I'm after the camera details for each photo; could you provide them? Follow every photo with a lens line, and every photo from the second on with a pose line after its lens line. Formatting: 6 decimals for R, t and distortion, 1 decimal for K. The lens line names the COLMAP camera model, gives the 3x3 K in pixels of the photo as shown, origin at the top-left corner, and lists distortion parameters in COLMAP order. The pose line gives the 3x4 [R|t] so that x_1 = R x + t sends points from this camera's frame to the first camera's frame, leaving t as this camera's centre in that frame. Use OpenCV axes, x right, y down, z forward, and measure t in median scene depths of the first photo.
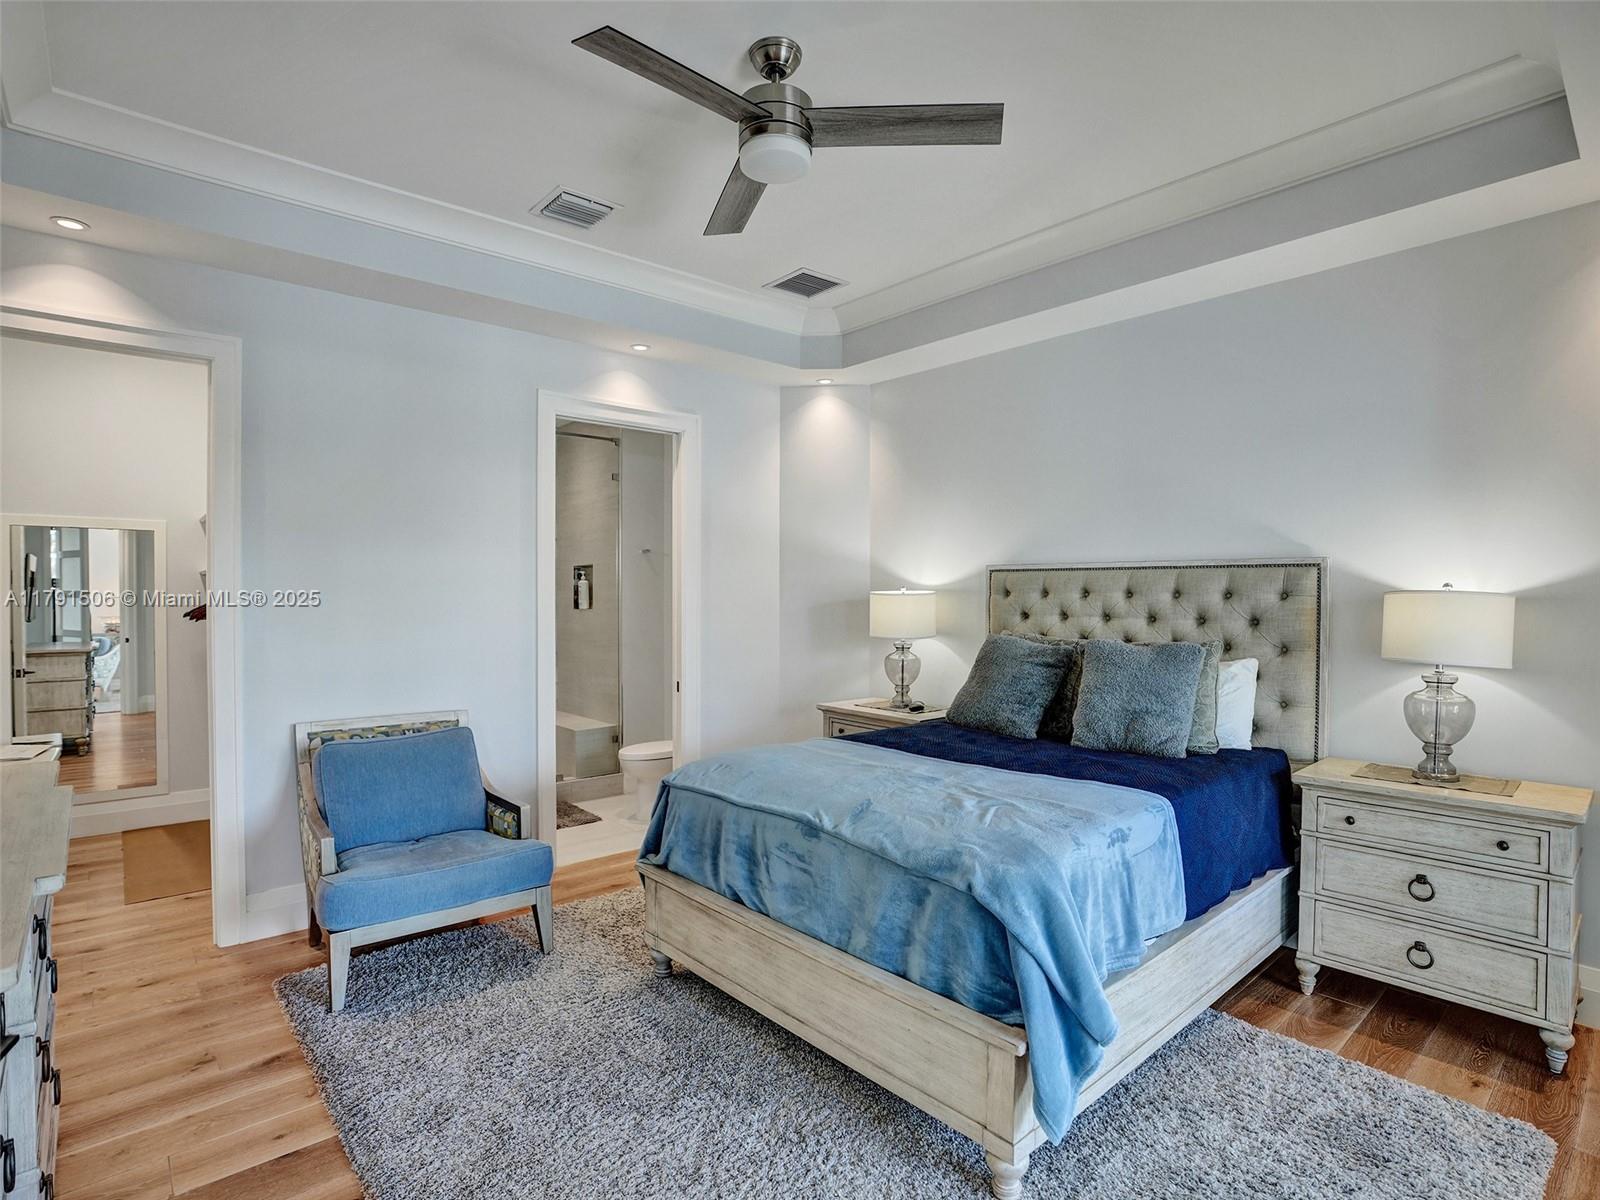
lens RADIAL K [[820.2, 0, 800.0], [0, 820.2, 600.0], [0, 0, 1]] dist [-0.001068, -0.000110]
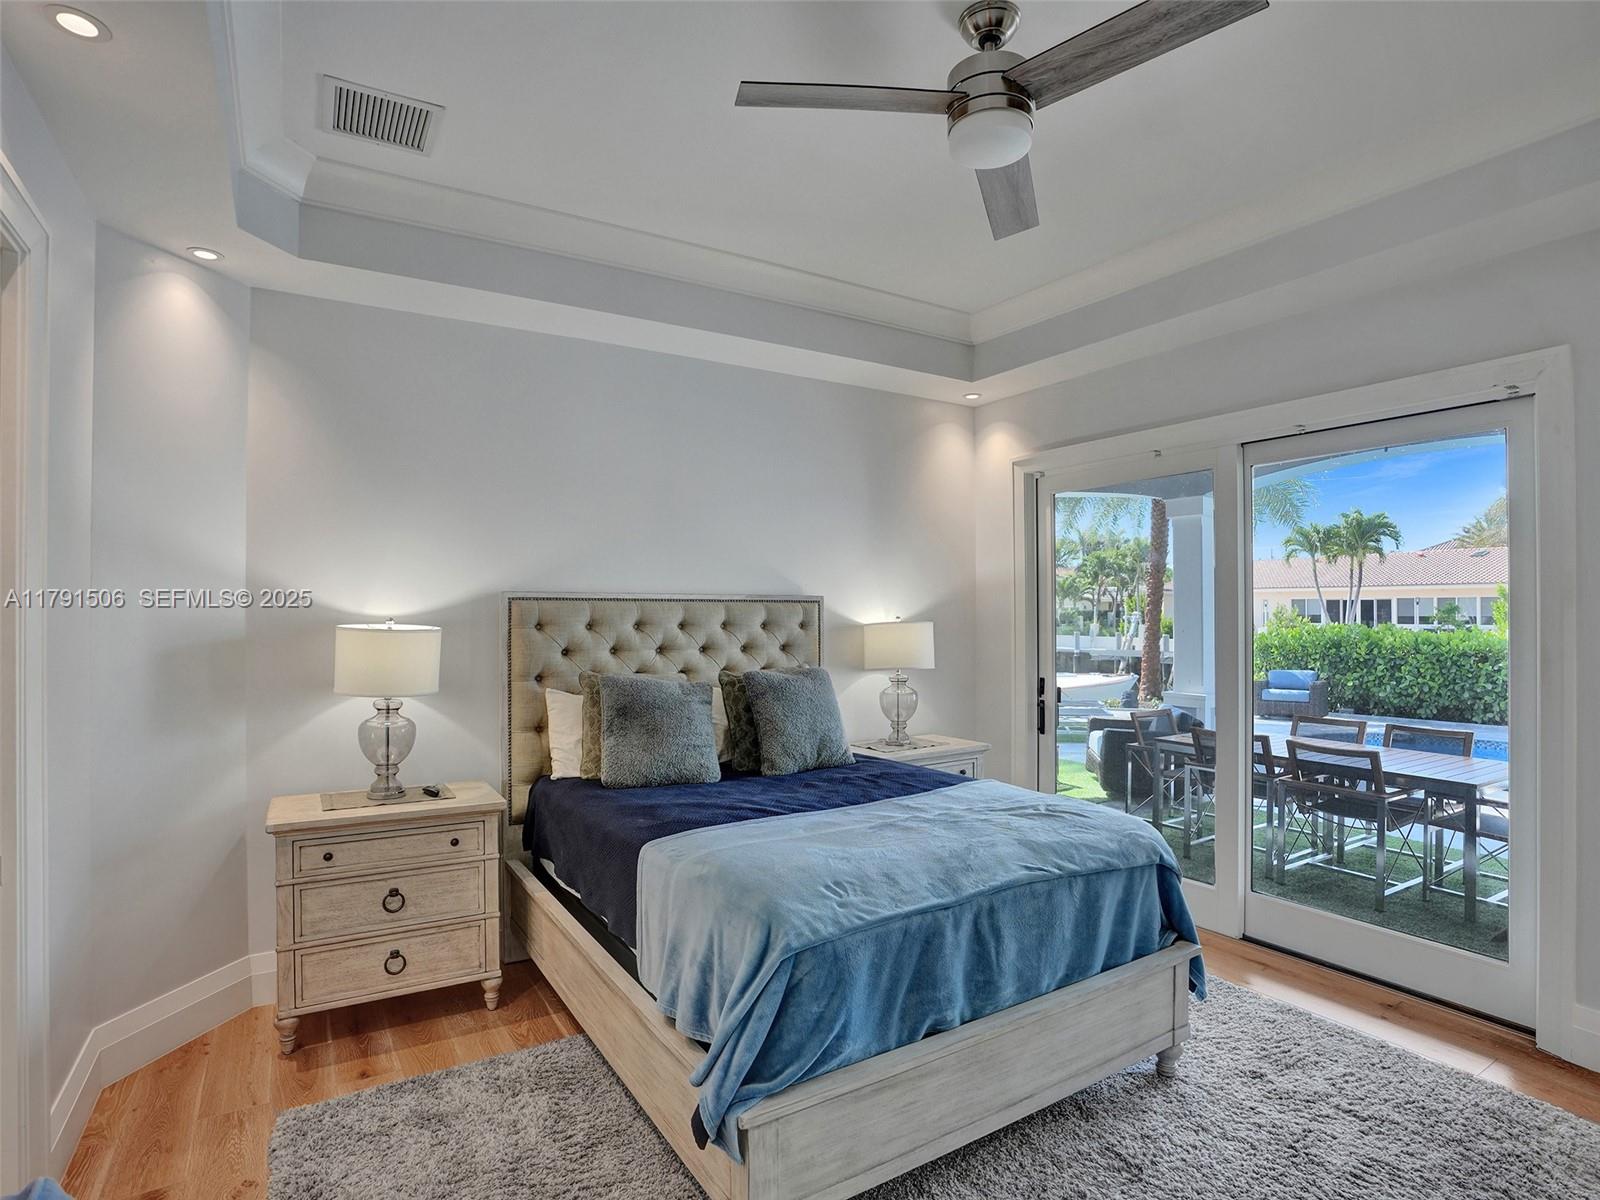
lens RADIAL K [[855.5, 0, 800.0], [0, 855.5, 600.0], [0, 0, 1]] dist [-0.049220, -0.000179]
pose [[0.176782, 0.024788, 0.983938, -0.451377], [0.017715, 0.999441, -0.028361, -0.004980], [-0.984091, 0.022444, 0.176244, 0.501348]]
